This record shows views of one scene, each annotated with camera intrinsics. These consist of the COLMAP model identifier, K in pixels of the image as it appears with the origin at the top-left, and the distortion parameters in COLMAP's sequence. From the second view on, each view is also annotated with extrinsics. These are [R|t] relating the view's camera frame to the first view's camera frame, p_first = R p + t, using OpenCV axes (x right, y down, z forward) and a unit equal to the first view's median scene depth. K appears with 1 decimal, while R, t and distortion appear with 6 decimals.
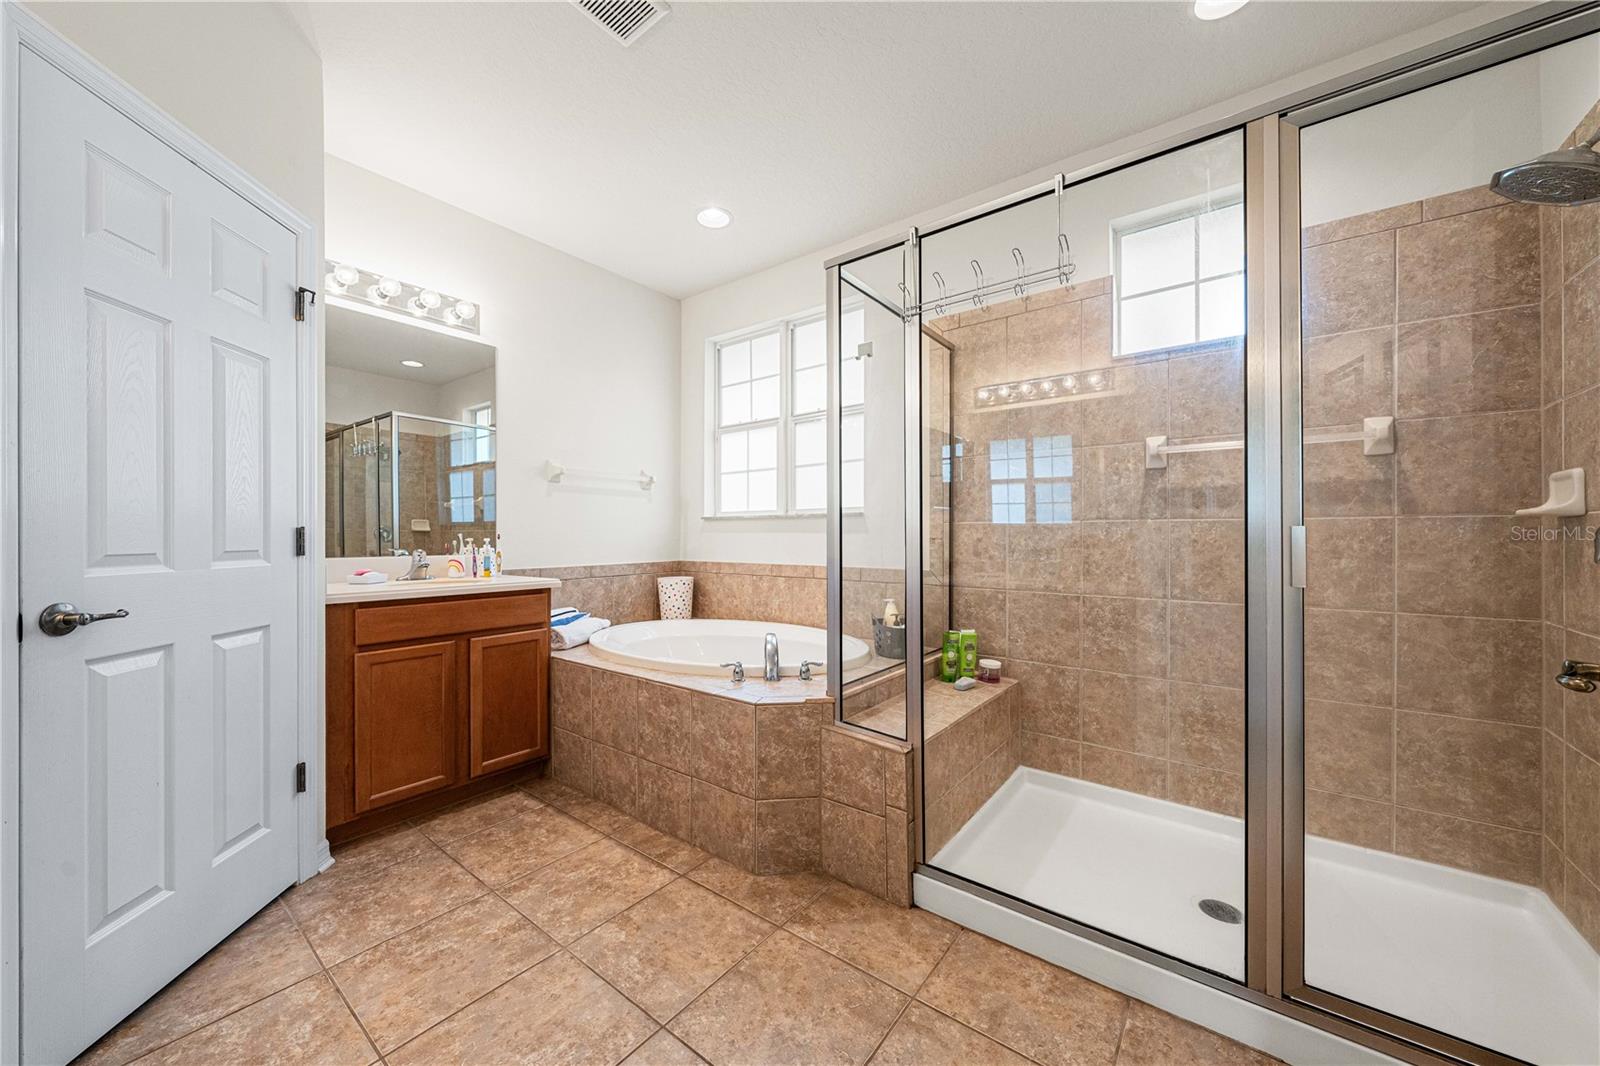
lens RADIAL K [[559.2, 0, 798.3], [0, 559.2, 535.1], [0, 0, 1]] dist [0.002545, -0.000021]
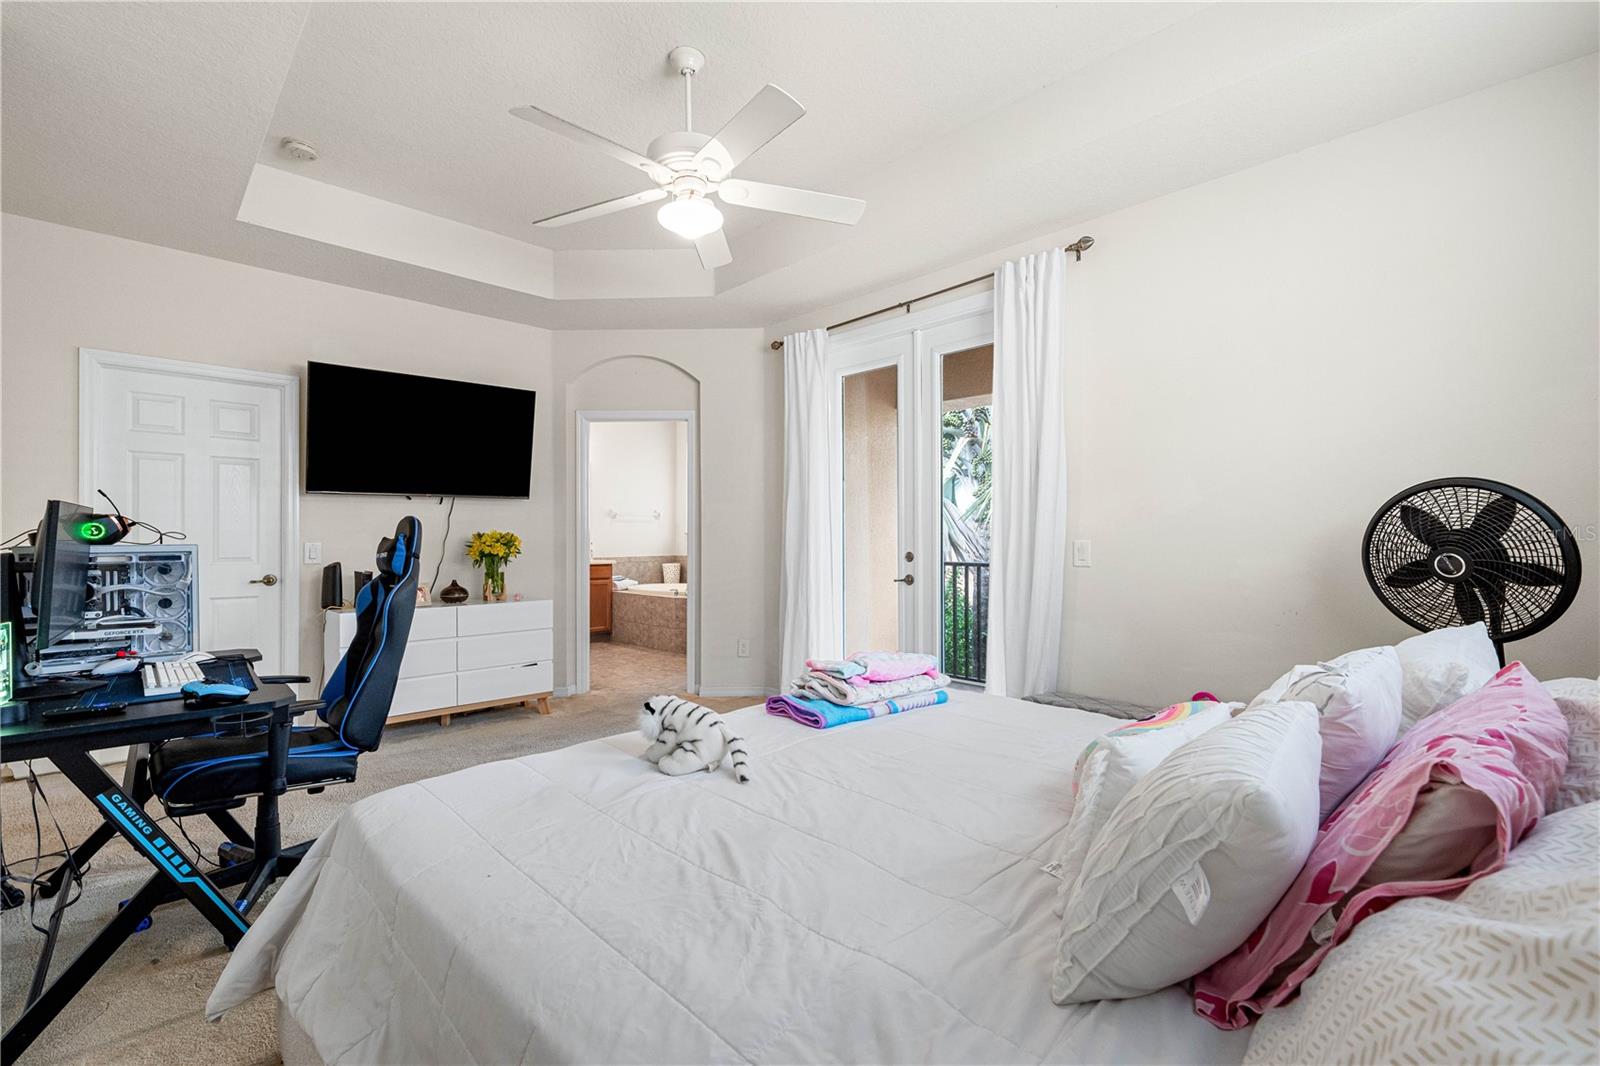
lens RADIAL K [[706.8, 0, 799.5], [0, 706.8, 537.1], [0, 0, 1]] dist [-0.002688, -0.001296]
pose [[0.987279, -0.002568, -0.158975, 0.741143], [0.002370, 0.999996, -0.001435, -0.014572], [0.158978, 0.001040, 0.987282, -1.658314]]
